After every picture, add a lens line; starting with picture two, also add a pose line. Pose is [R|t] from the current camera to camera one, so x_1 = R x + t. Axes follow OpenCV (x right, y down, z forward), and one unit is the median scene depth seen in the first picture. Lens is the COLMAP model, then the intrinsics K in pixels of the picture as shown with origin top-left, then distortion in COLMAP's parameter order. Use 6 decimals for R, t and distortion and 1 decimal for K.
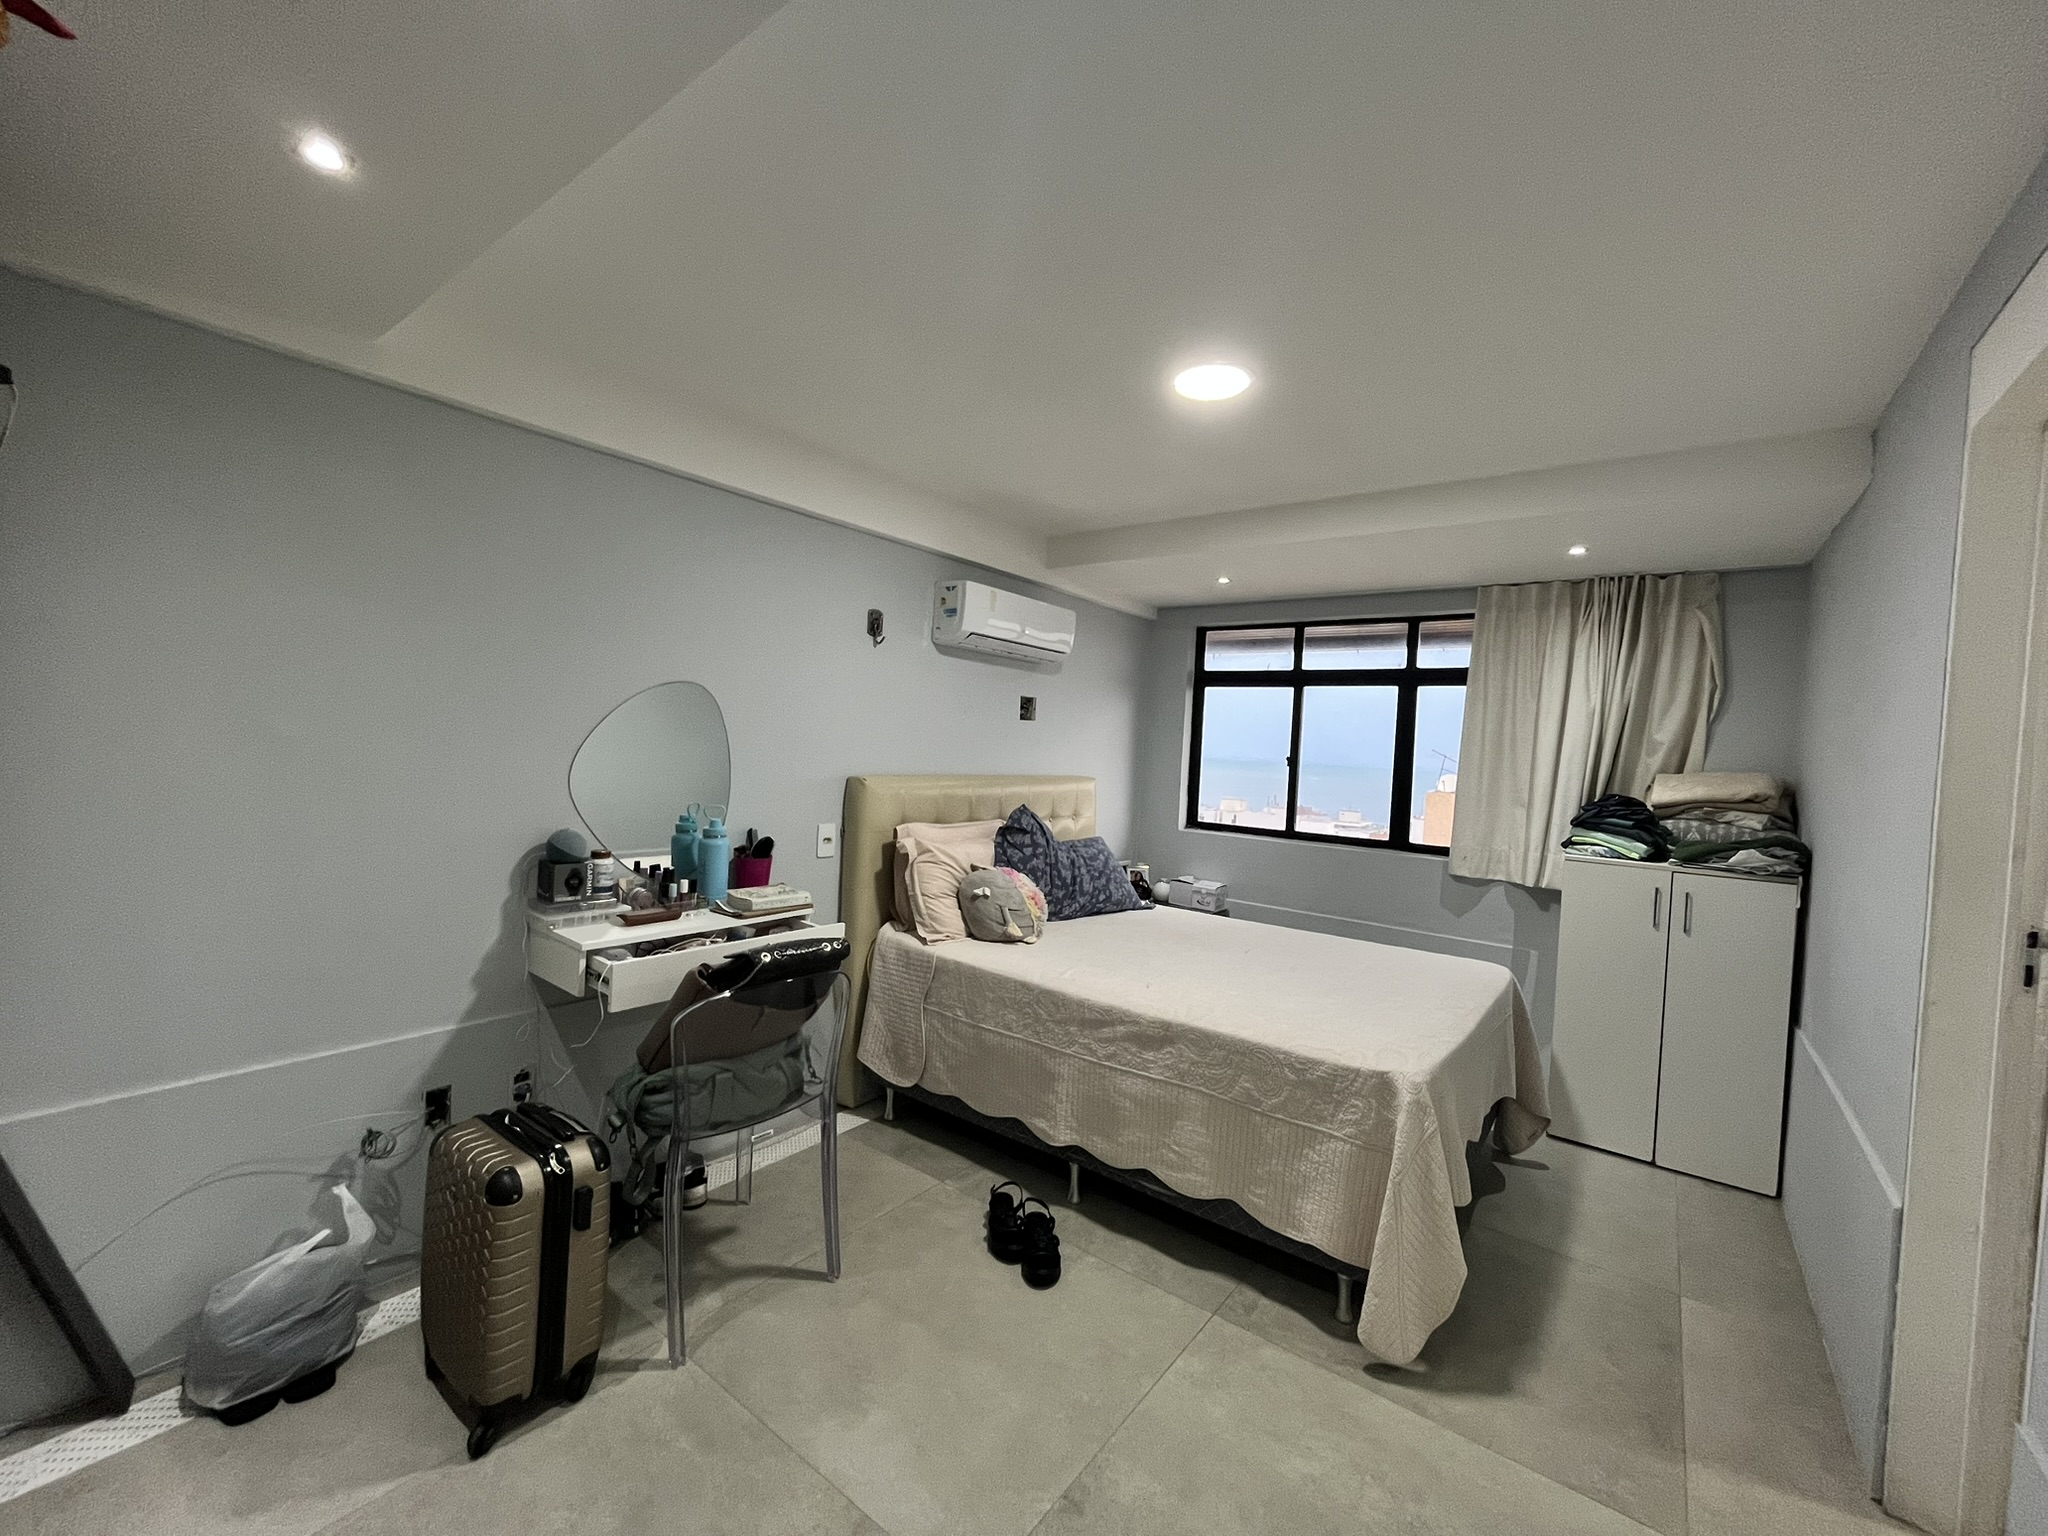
lens RADIAL K [[831.6, 0, 1018.6], [0, 831.6, 766.1], [0, 0, 1]] dist [-0.001913, -0.000042]
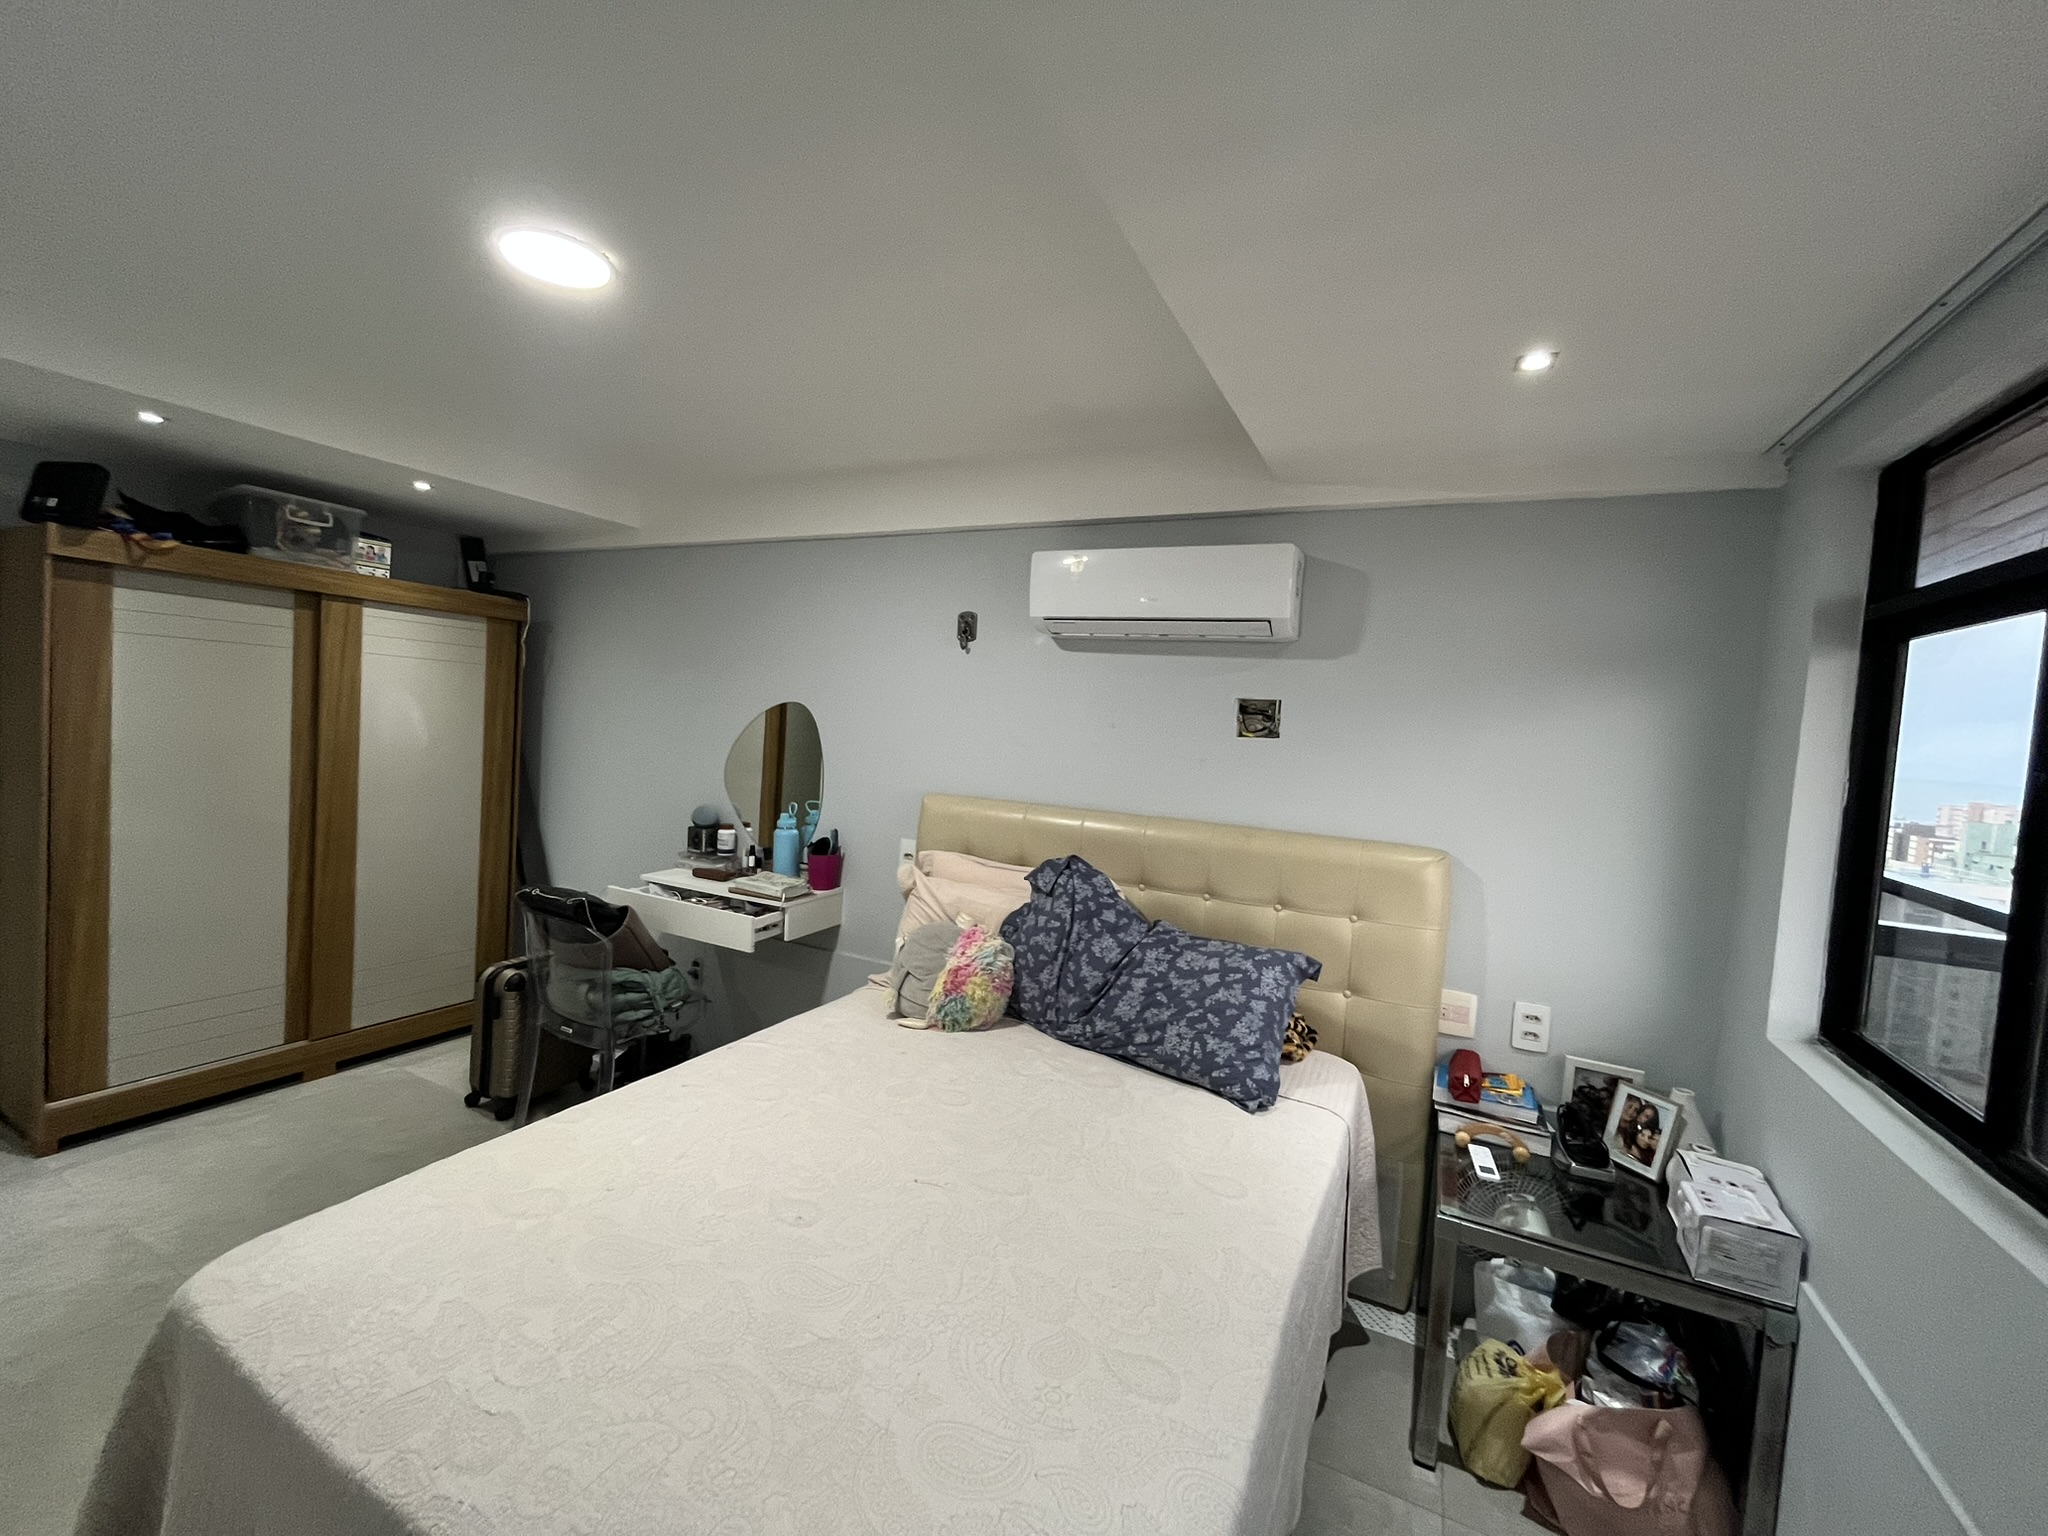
lens RADIAL K [[831.6, 0, 1018.6], [0, 831.6, 766.1], [0, 0, 1]] dist [-0.001913, -0.000042]
pose [[0.194190, 0.009927, -0.980914, 0.647192], [-0.080281, 0.996755, -0.005806, -0.018358], [0.977673, 0.079876, 0.194357, 0.798922]]
